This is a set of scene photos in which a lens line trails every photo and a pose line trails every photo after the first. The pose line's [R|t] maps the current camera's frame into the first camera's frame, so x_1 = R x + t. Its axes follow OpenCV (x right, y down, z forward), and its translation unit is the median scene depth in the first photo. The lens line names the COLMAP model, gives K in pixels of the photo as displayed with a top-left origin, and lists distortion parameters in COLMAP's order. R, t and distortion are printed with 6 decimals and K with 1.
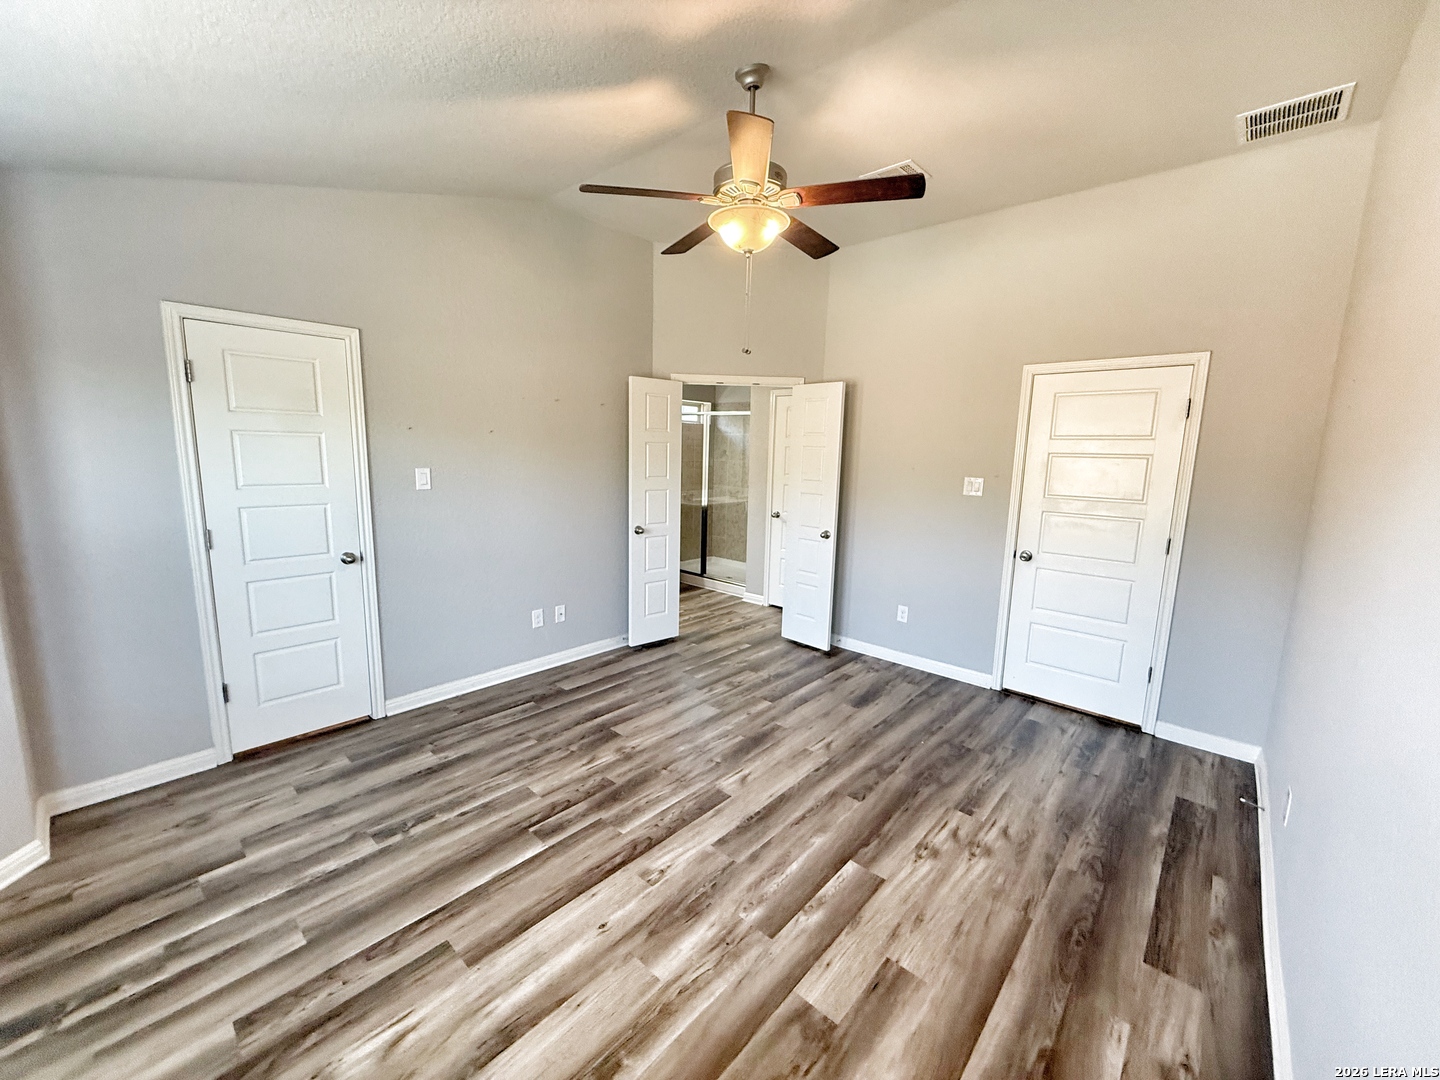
lens RADIAL K [[575.8, 0, 714.7], [0, 575.8, 538.6], [0, 0, 1]] dist [0.000132, 0.000241]
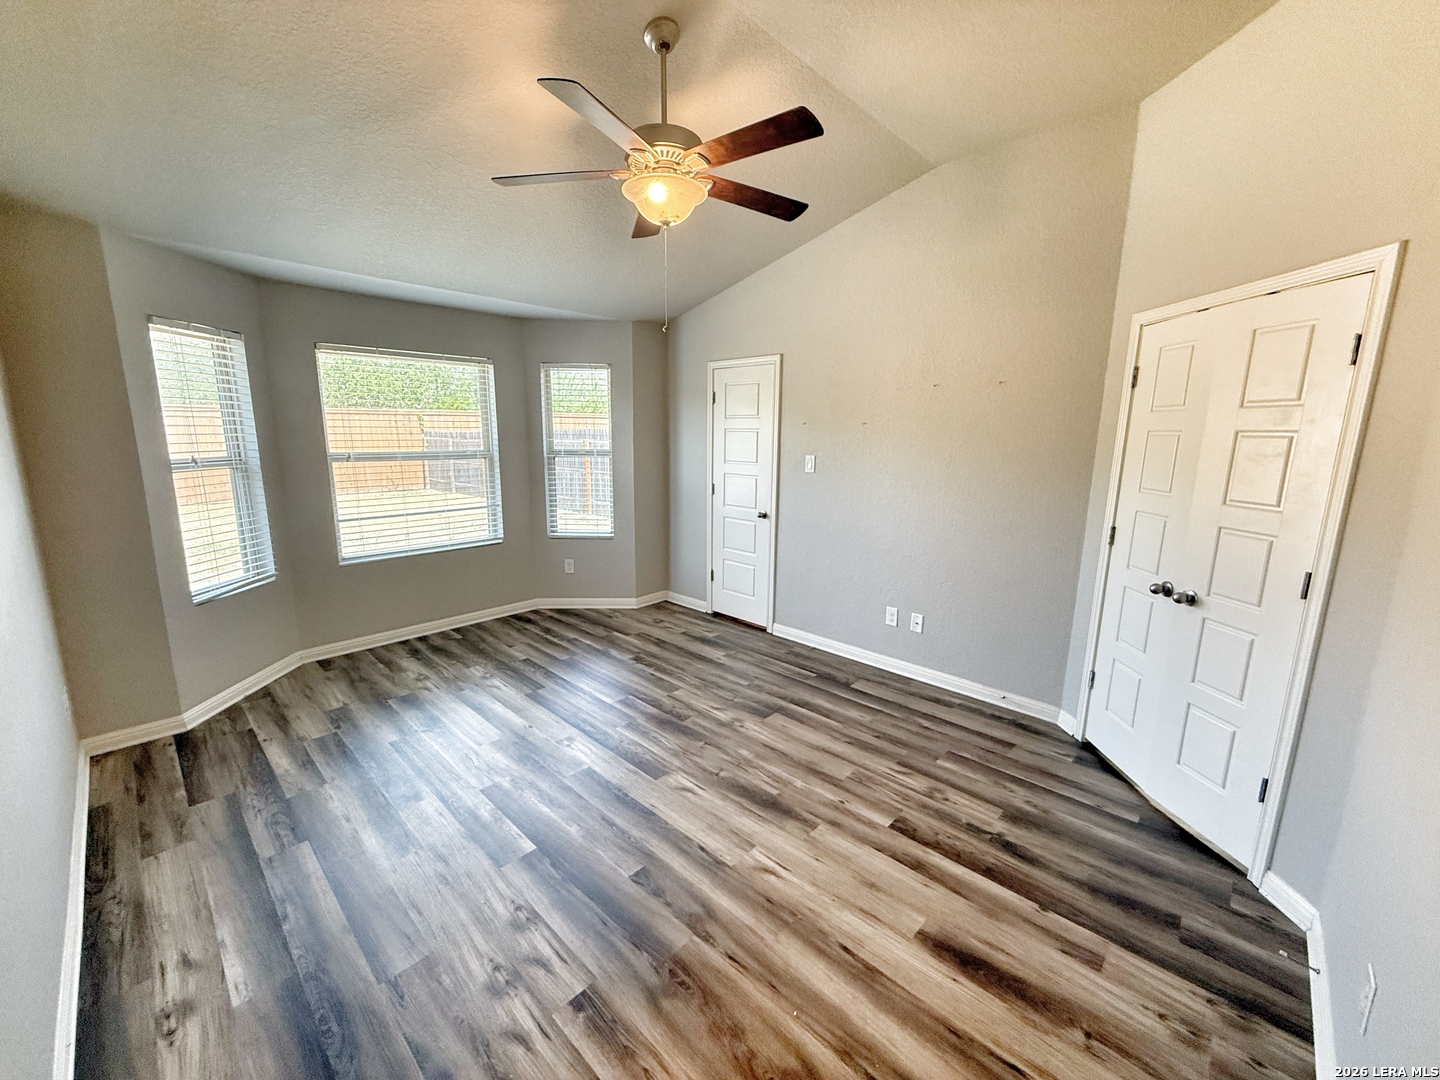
lens RADIAL K [[575.8, 0, 714.7], [0, 575.8, 538.6], [0, 0, 1]] dist [0.000132, 0.000241]
pose [[-0.029030, 0.157217, -0.987137, 0.881768], [-0.167888, 0.972757, 0.159864, -0.128190], [0.985378, 0.170370, -0.001844, 0.958961]]
